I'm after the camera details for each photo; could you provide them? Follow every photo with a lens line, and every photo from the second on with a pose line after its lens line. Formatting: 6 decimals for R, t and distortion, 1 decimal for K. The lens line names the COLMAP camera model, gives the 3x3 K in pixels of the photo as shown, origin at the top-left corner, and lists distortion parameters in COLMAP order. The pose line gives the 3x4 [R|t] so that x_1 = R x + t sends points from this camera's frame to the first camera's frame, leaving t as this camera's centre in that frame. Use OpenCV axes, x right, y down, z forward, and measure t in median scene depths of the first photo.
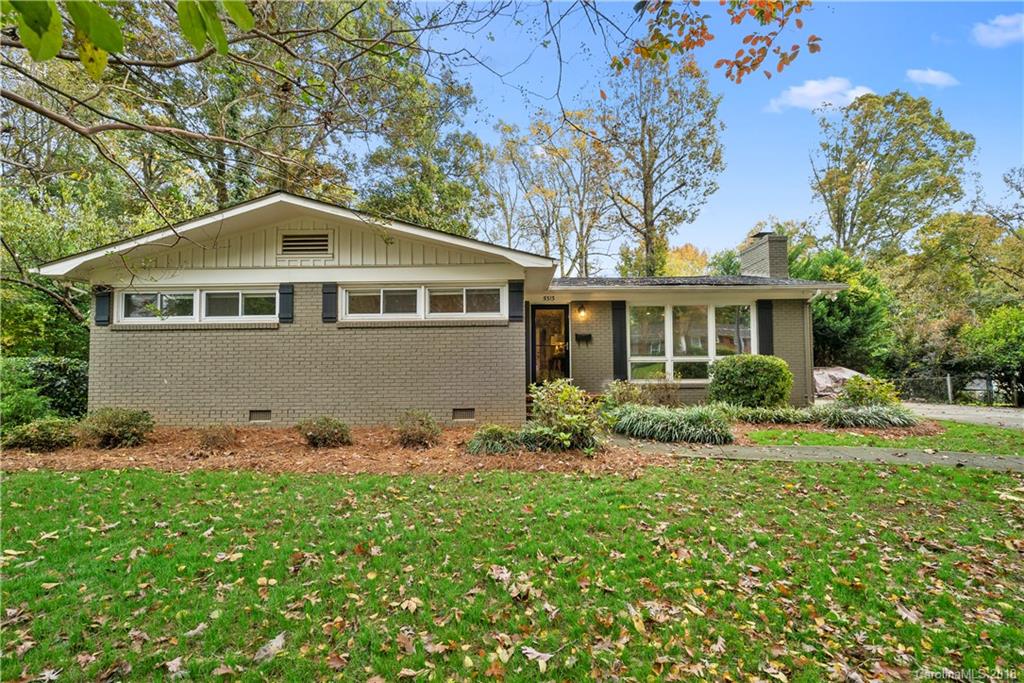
lens RADIAL K [[467.9, 0, 514.0], [0, 467.9, 335.4], [0, 0, 1]] dist [-0.001734, -0.000045]
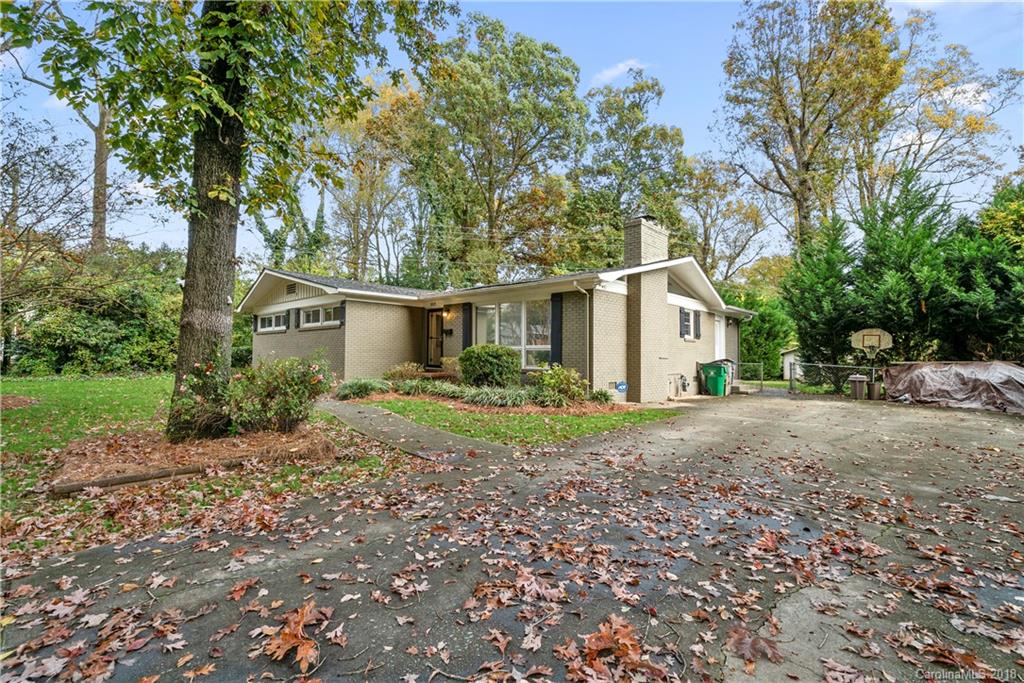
lens RADIAL K [[473.5, 0, 508.2], [0, 473.5, 324.2], [0, 0, 1]] dist [-0.002217, -0.000361]
pose [[0.732256, -0.031257, -0.680311, 1.559852], [0.031254, 0.999436, -0.012279, 0.006267], [0.680312, -0.012271, 0.732820, 0.155065]]
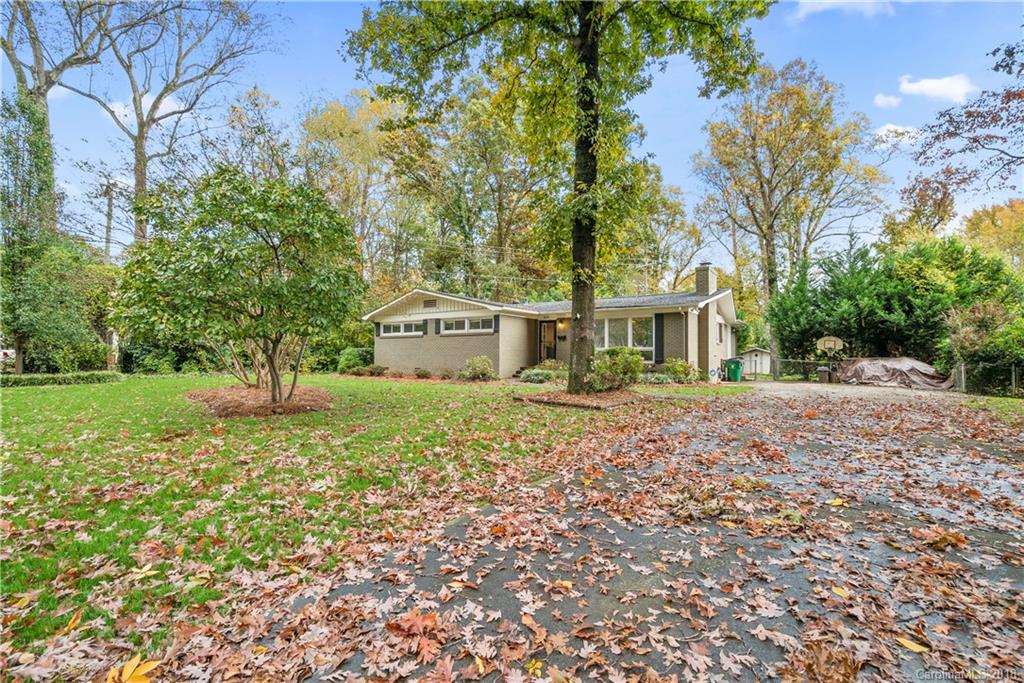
lens RADIAL K [[475.7, 0, 509.2], [0, 475.7, 330.9], [0, 0, 1]] dist [-0.002854, -0.000140]
pose [[0.826187, -0.019484, -0.563058, 1.359594], [0.025418, 0.999673, 0.002704, -0.042595], [0.562822, -0.016546, 0.826413, -0.899308]]
